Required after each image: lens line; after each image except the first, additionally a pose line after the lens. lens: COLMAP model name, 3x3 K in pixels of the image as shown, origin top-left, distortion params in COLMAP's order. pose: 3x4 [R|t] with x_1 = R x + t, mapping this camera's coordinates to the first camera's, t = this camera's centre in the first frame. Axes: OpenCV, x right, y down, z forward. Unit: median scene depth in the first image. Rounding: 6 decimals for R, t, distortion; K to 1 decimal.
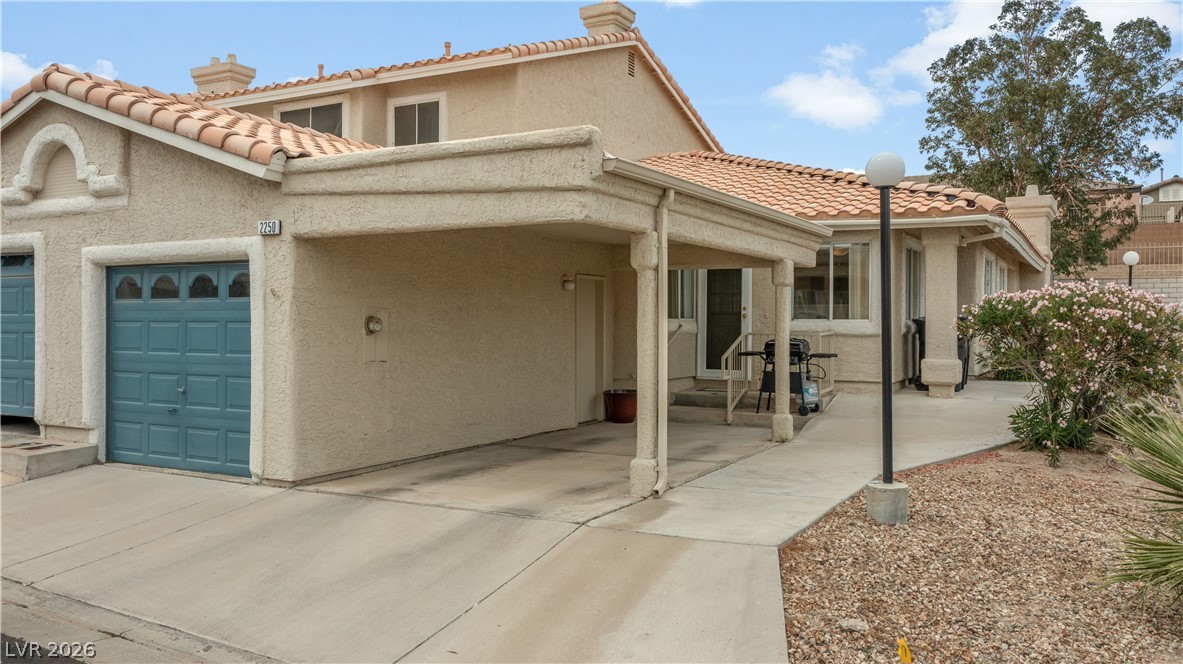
lens RADIAL K [[934.5, 0, 591.5], [0, 934.5, 332.0], [0, 0, 1]] dist [-0.015300, 0.004156]
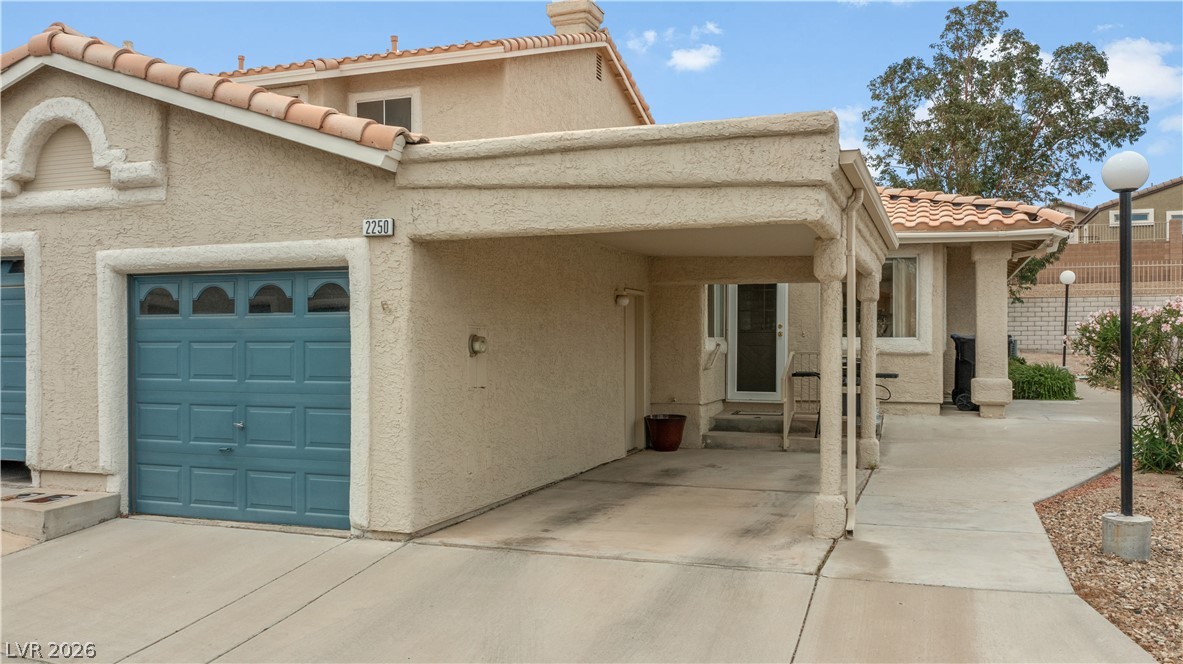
lens RADIAL K [[952.6, 0, 589.5], [0, 952.6, 355.9], [0, 0, 1]] dist [-0.013124, 0.000796]
pose [[0.989084, -0.005894, 0.147235, -0.250916], [0.005343, 0.999977, 0.004135, -0.000509], [-0.147256, -0.003303, 0.989093, 0.121015]]
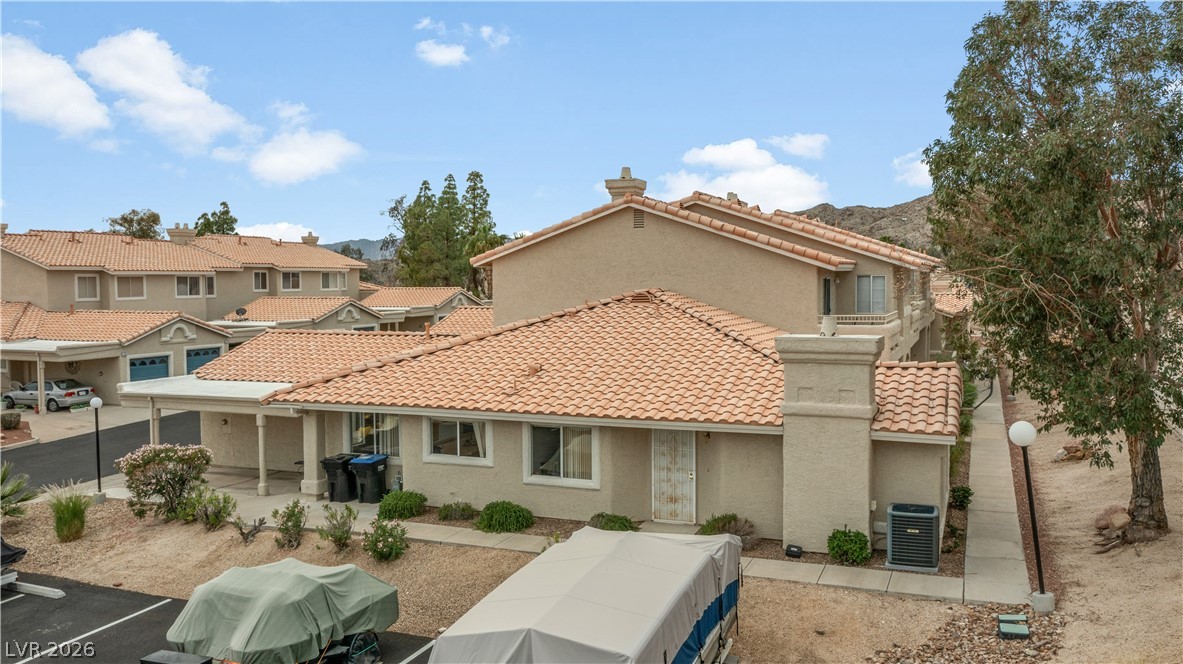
lens RADIAL K [[951.9, 0, 591.5], [0, 951.9, 332.0], [0, 0, 1]] dist [-0.015281, -0.007768]
pose [[0.113671, 0.047825, -0.992367, 2.993594], [0.001186, 0.998833, 0.048273, -0.451827], [0.993518, -0.006664, 0.113482, 1.812166]]
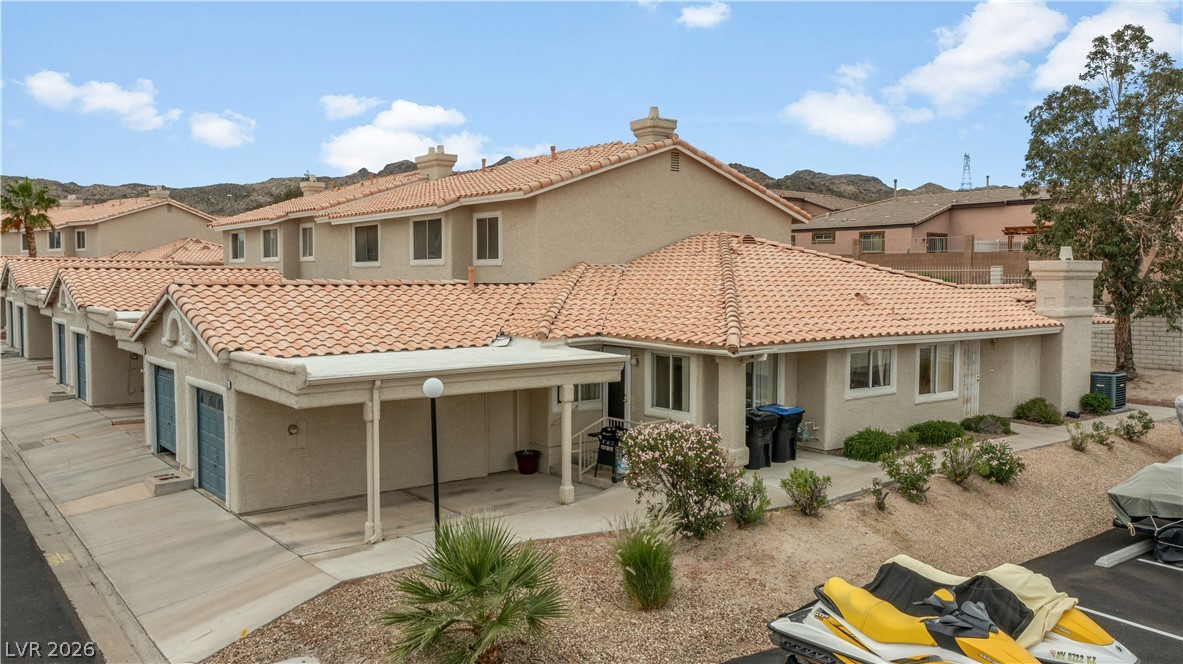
lens RADIAL K [[937.3, 0, 591.5], [0, 937.3, 332.0], [0, 0, 1]] dist [-0.013919, -0.002379]
pose [[0.918100, 0.019139, -0.395887, 0.998915], [-0.000173, 0.998853, 0.047890, -0.278581], [0.396349, -0.043899, 0.917050, -0.437157]]
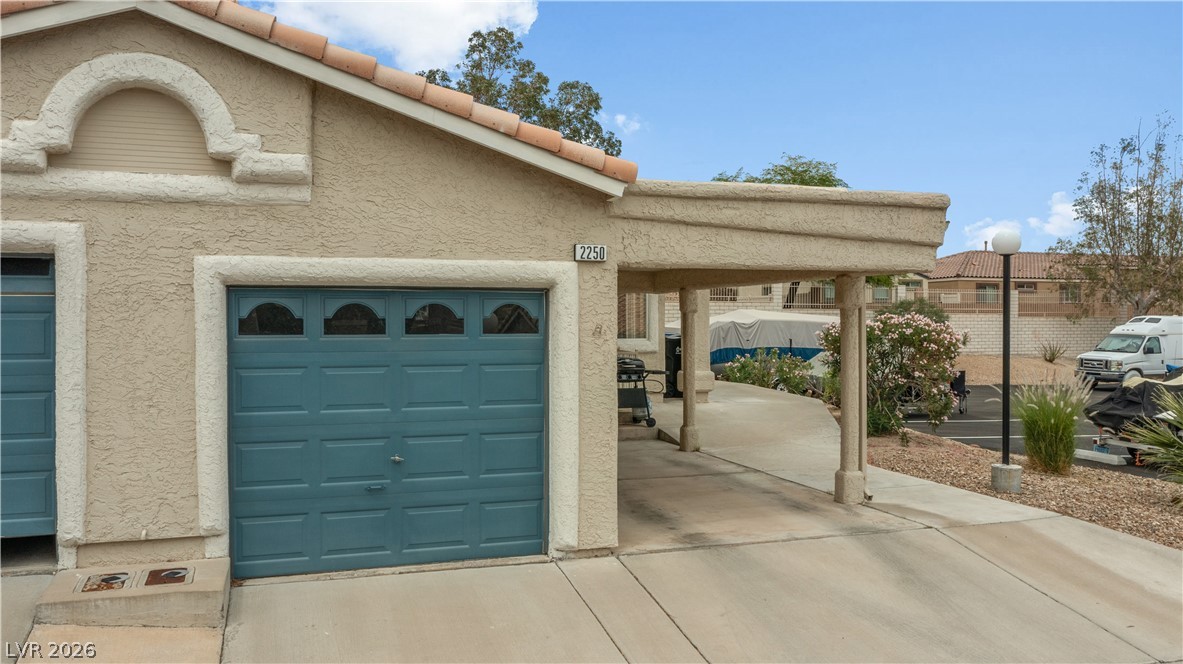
lens RADIAL K [[963.4, 0, 591.5], [0, 963.4, 332.0], [0, 0, 1]] dist [-0.016799, -0.003569]
pose [[0.675364, -0.011089, 0.737401, -0.872728], [0.011382, 0.999925, 0.004613, -0.038916], [-0.737397, 0.005277, 0.675440, 0.359352]]
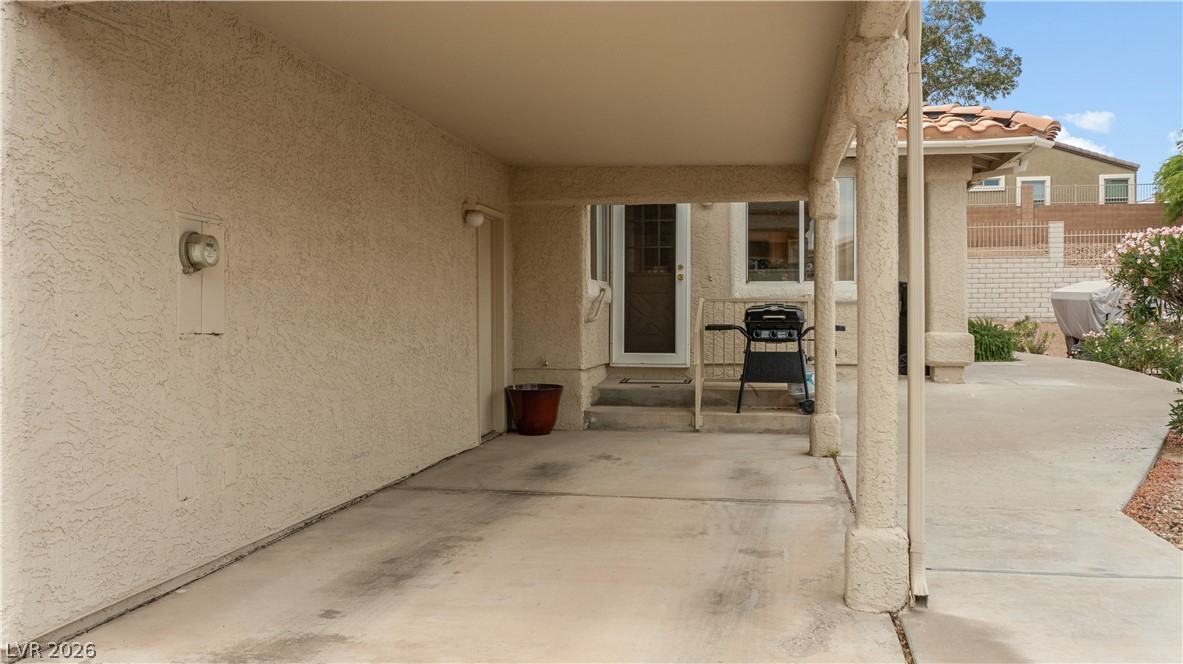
lens RADIAL K [[937.3, 0, 591.5], [0, 937.3, 332.0], [0, 0, 1]] dist [-0.013919, -0.002379]
pose [[0.951387, -0.010688, 0.307813, -0.186262], [0.008759, 0.999932, 0.007649, 0.027973], [-0.307874, -0.004581, 0.951416, 0.501585]]
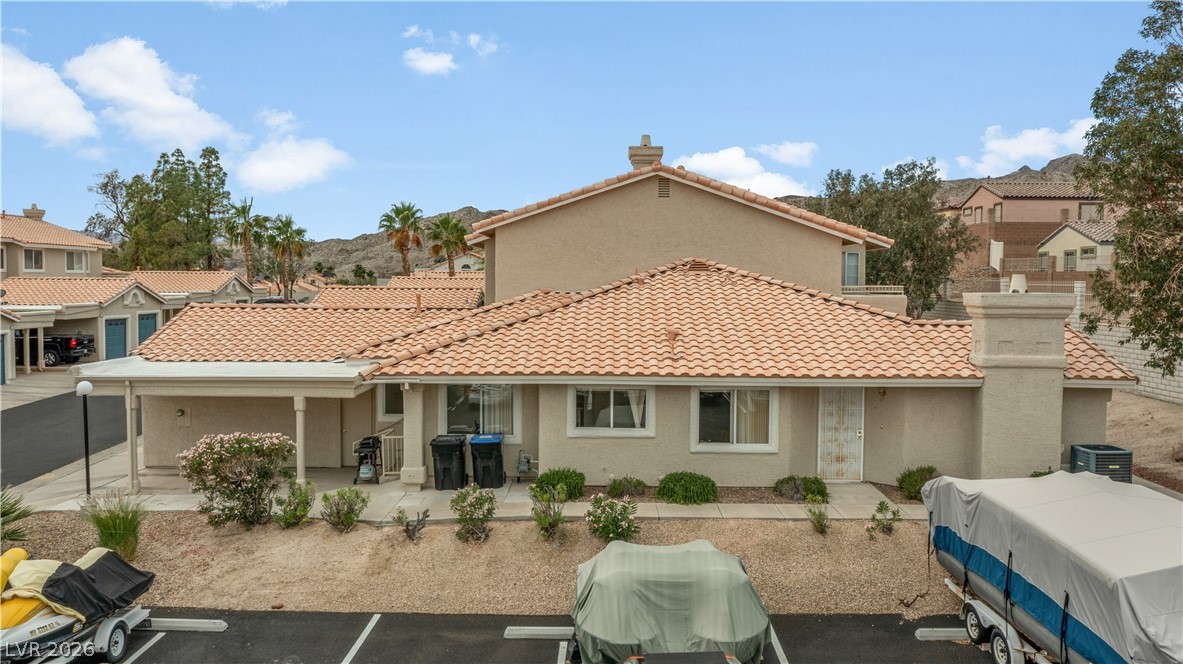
lens RADIAL K [[934.5, 0, 591.5], [0, 934.5, 332.0], [0, 0, 1]] dist [-0.015300, 0.004156]
pose [[0.471236, 0.046274, -0.880793, 2.497640], [-0.009939, 0.998838, 0.047159, -0.354226], [0.881951, -0.013469, 0.471148, 0.762585]]
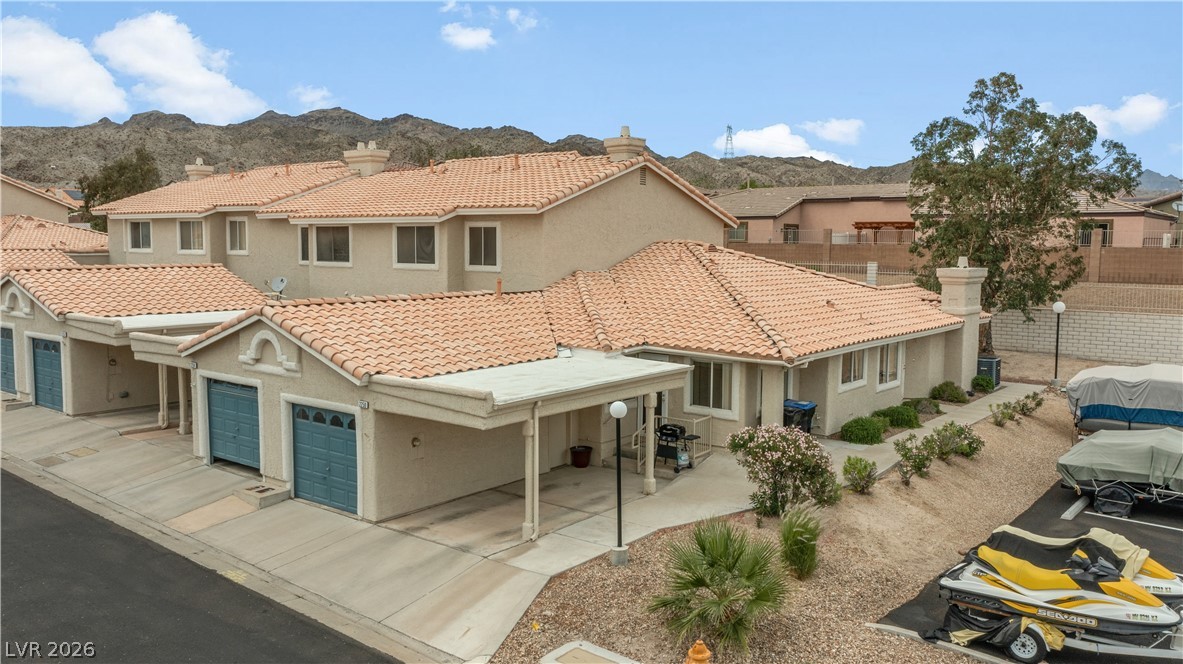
lens RADIAL K [[934.5, 0, 591.5], [0, 934.5, 332.0], [0, 0, 1]] dist [-0.015300, 0.004156]
pose [[0.986003, 0.018388, -0.165713, 0.458265], [-0.003795, 0.996118, 0.087948, -0.411148], [0.166687, -0.086088, 0.982245, -0.879015]]
